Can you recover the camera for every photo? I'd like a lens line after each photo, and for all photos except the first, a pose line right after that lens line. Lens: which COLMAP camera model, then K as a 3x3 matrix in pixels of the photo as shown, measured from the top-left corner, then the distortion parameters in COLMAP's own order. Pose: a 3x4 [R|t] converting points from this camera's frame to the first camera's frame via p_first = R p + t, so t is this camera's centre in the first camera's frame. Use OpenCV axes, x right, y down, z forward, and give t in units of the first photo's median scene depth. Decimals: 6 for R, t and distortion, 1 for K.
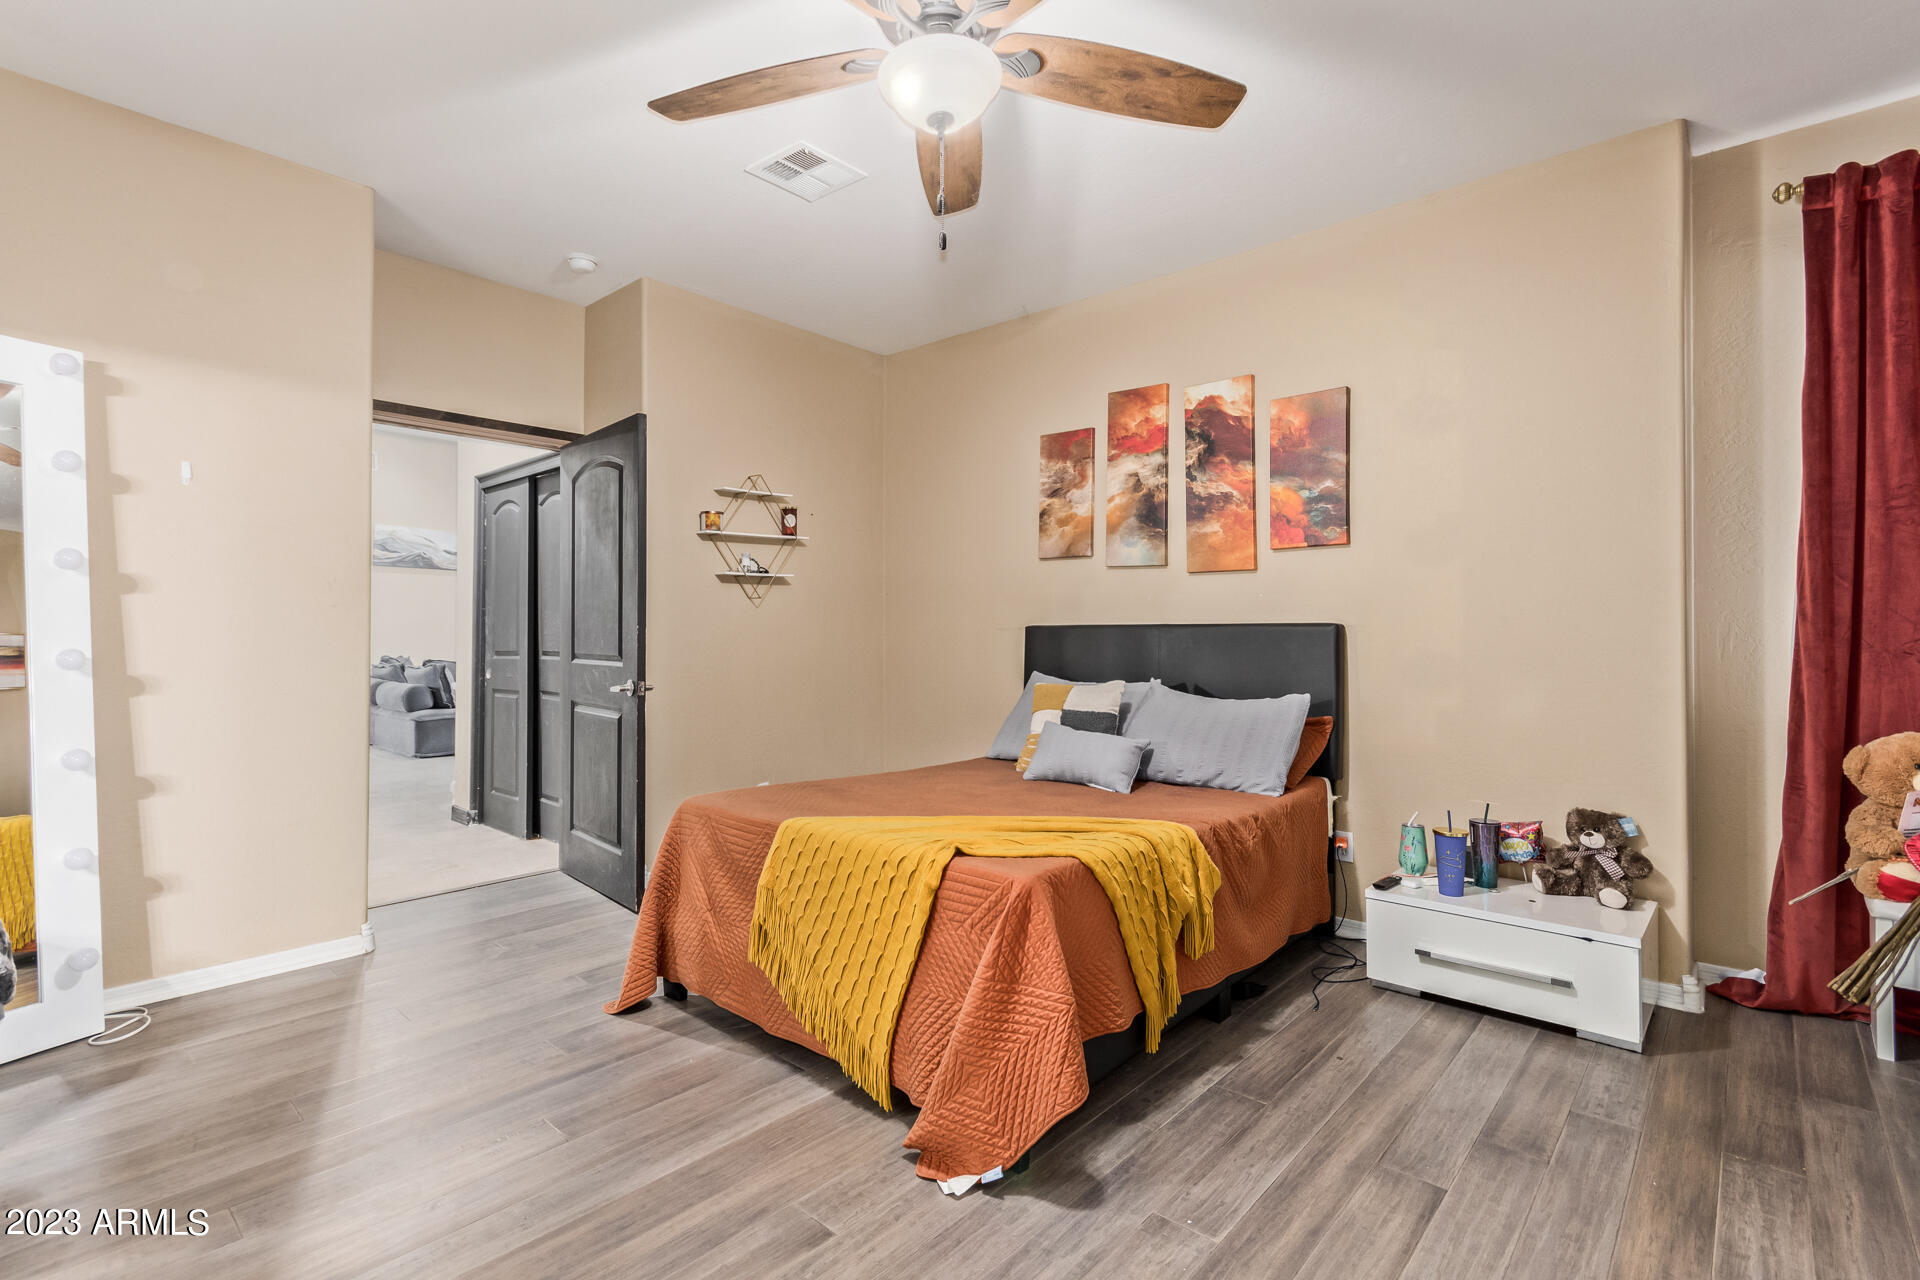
lens RADIAL K [[893.1, 0, 954.5], [0, 893.1, 629.2], [0, 0, 1]] dist [0.001489, 0.000740]
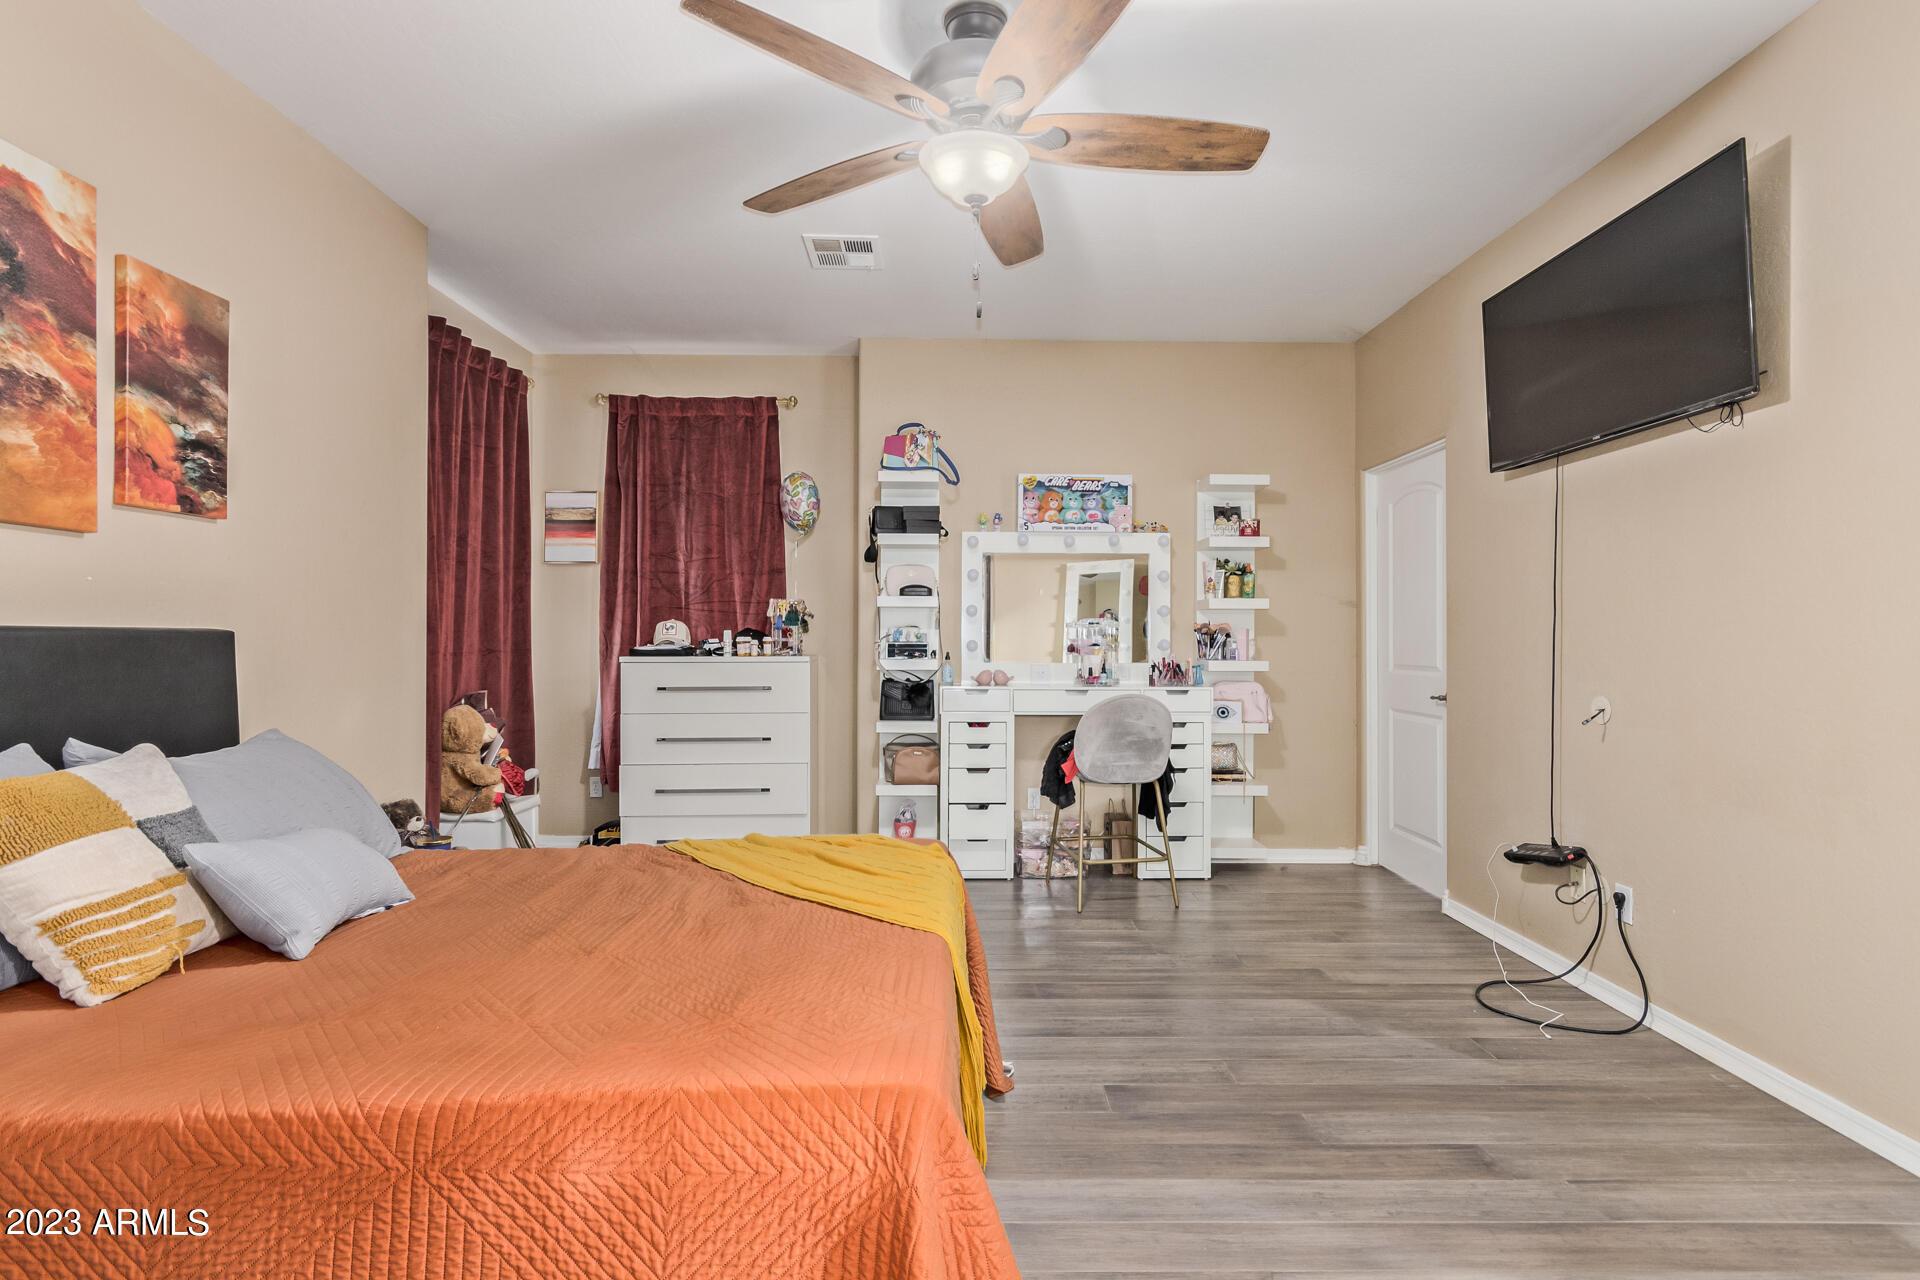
lens RADIAL K [[893.1, 0, 955.1], [0, 893.1, 642.5], [0, 0, 1]] dist [0.001489, 0.000740]
pose [[-0.672734, -0.005807, 0.739862, -0.474489], [-0.008834, 0.999961, -0.000185, -0.000833], [-0.739832, -0.006660, -0.672759, 1.007461]]
